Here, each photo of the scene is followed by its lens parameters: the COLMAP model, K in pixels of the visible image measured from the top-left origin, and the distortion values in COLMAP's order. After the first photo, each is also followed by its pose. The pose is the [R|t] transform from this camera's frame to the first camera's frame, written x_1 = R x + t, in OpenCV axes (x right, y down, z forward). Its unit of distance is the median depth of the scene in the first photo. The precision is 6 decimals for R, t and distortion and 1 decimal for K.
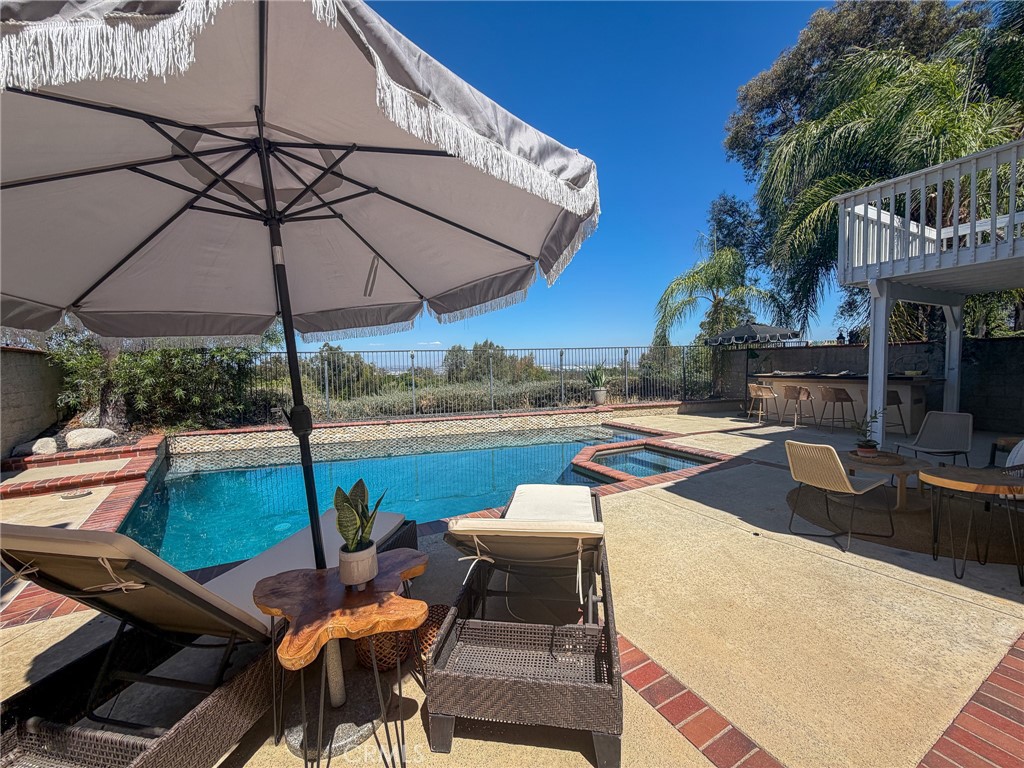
lens RADIAL K [[421.8, 0, 516.7], [0, 421.8, 381.6], [0, 0, 1]] dist [-0.009517, 0.000626]
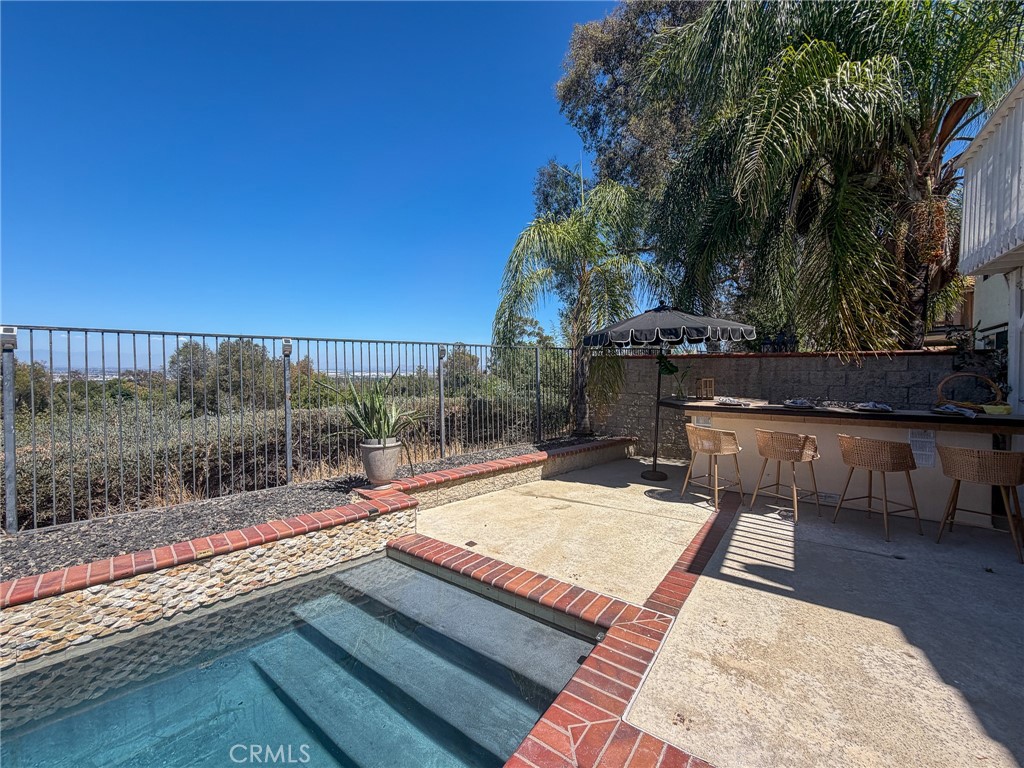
lens RADIAL K [[421.8, 0, 518.6], [0, 421.8, 382.8], [0, 0, 1]] dist [-0.009517, 0.000626]
pose [[0.885524, 0.005709, 0.464559, 0.124832], [0.002173, 0.999863, -0.016430, -0.032560], [-0.464589, 0.015559, 0.885390, 0.585883]]
